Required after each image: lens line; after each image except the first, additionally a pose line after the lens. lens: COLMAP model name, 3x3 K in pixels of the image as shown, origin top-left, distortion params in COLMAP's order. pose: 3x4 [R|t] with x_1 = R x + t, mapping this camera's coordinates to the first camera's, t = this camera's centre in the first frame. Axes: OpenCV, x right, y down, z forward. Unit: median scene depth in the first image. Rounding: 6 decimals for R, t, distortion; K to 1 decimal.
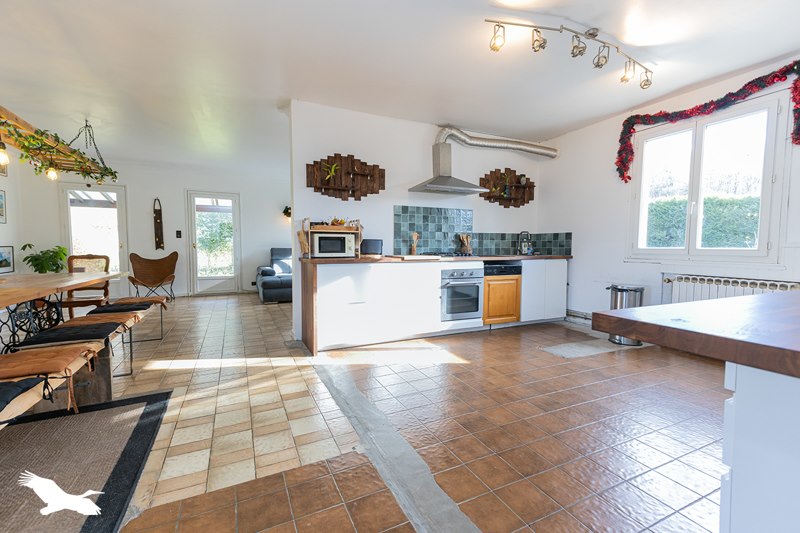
lens RADIAL K [[352.5, 0, 397.7], [0, 352.5, 266.8], [0, 0, 1]] dist [0.024774, -0.000087]
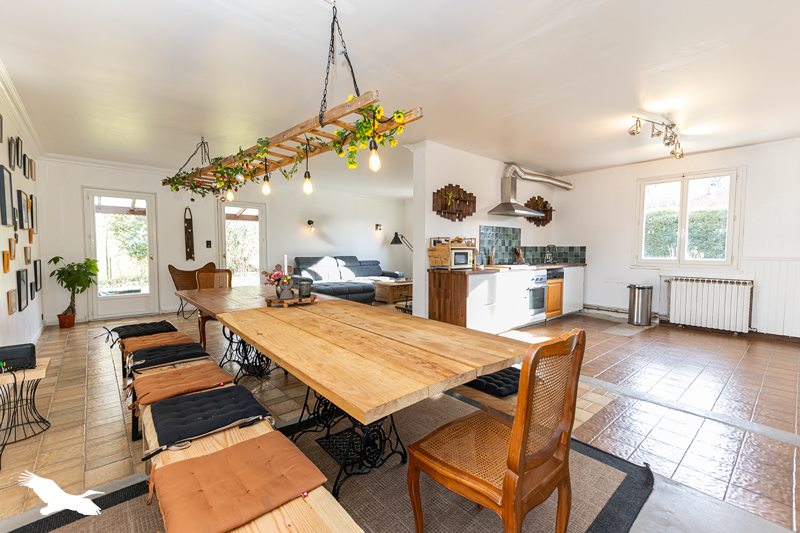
lens RADIAL K [[352.5, 0, 397.7], [0, 352.5, 266.8], [0, 0, 1]] dist [0.024774, -0.000087]
pose [[0.964528, -0.012902, 0.263666, -0.598930], [0.016183, 0.999816, -0.010275, -0.018703], [-0.263485, 0.014177, 0.964559, -0.119304]]
